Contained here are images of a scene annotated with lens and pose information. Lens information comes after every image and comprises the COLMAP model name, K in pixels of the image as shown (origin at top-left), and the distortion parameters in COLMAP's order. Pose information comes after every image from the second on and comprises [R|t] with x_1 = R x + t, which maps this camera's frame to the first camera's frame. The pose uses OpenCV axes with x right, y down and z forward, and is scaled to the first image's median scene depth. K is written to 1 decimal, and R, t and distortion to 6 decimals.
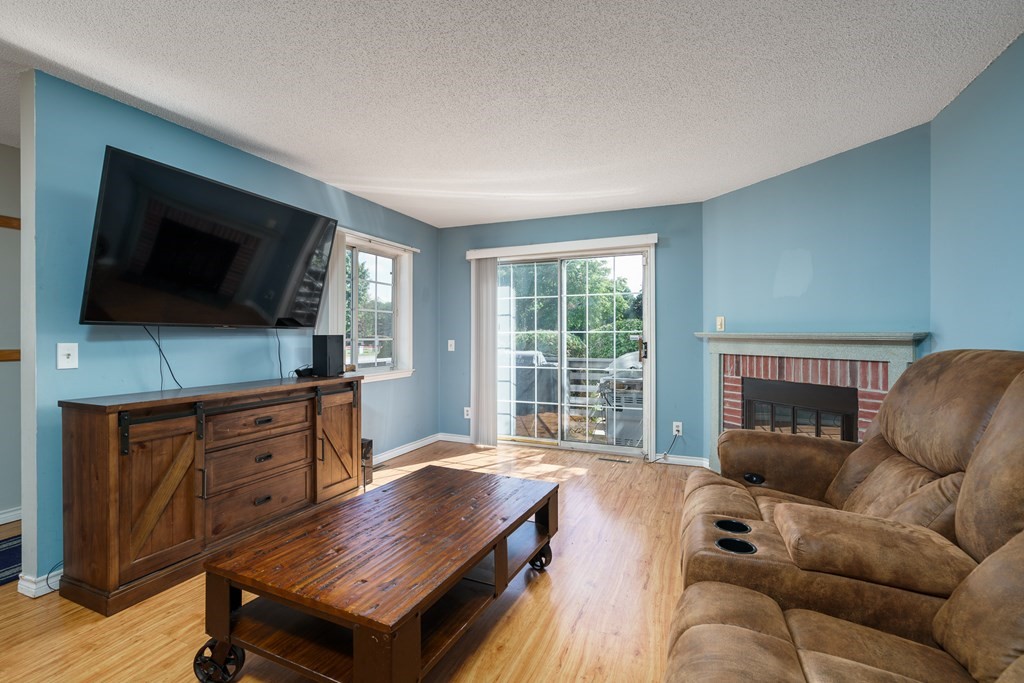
lens RADIAL K [[463.1, 0, 512.0], [0, 463.1, 341.5], [0, 0, 1]] dist [-0.002104, -0.000010]
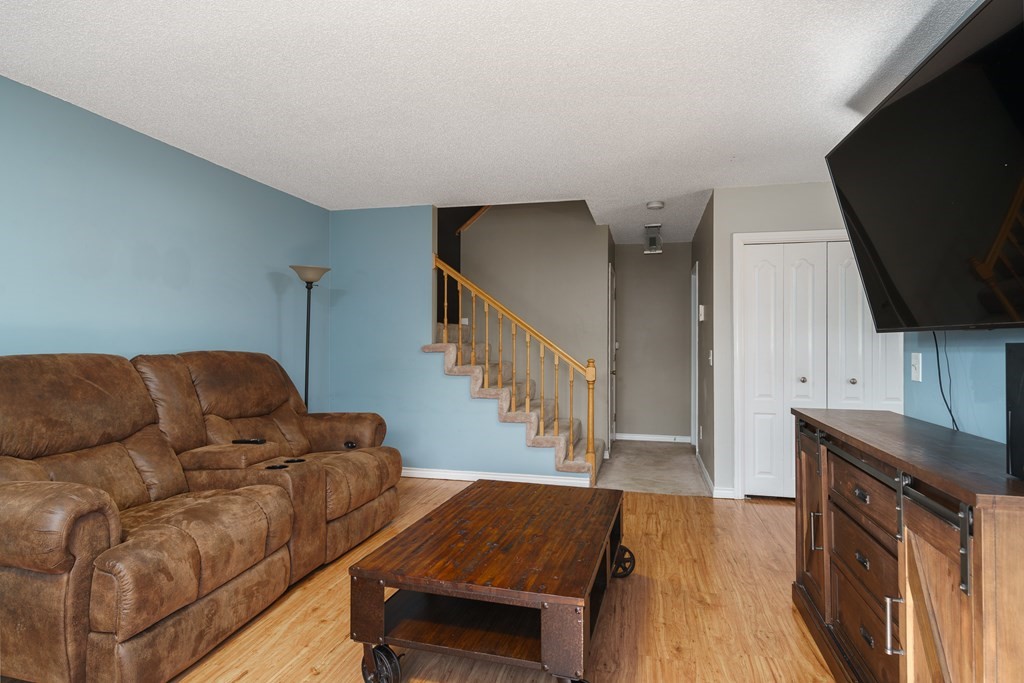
lens RADIAL K [[560.8, 0, 512.0], [0, 560.8, 341.5], [0, 0, 1]] dist [0.001145, 0.000188]
pose [[-0.987440, -0.000425, -0.157991, -0.000957], [-0.001825, 0.999960, 0.008716, -0.016055], [0.157981, 0.008895, -0.987402, 1.196368]]
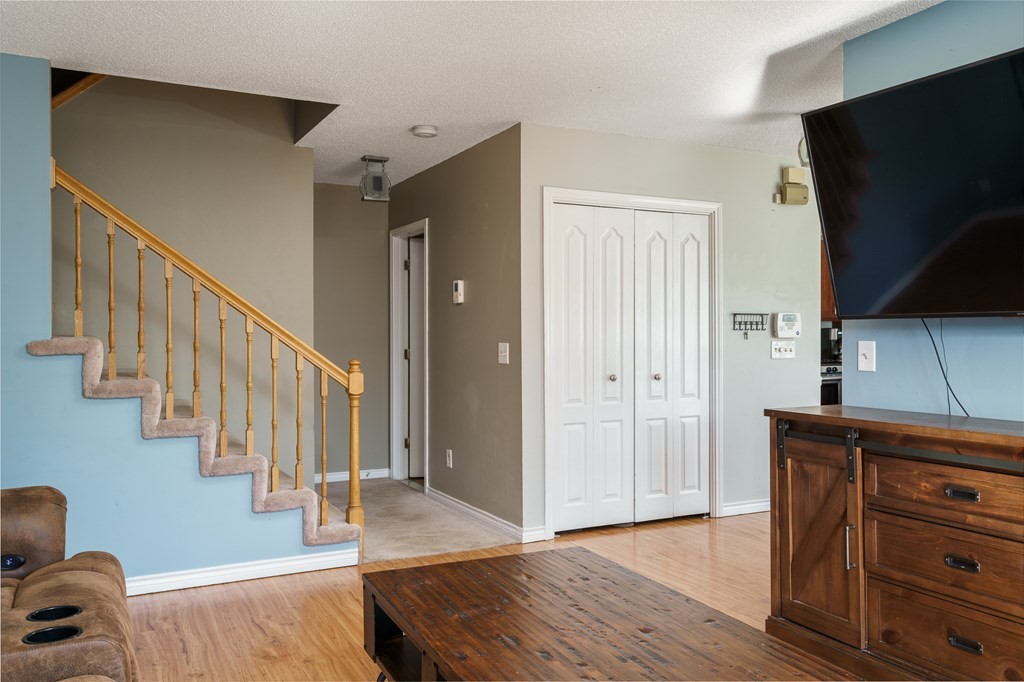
lens RADIAL K [[823.0, 0, 512.0], [0, 823.0, 341.0], [0, 0, 1]] dist [0.005695, 0.002551]
pose [[-0.641114, 0.012565, -0.767343, 0.381541], [-0.001211, 0.999848, 0.017384, -0.013165], [0.767445, 0.012074, -0.641001, 0.897101]]
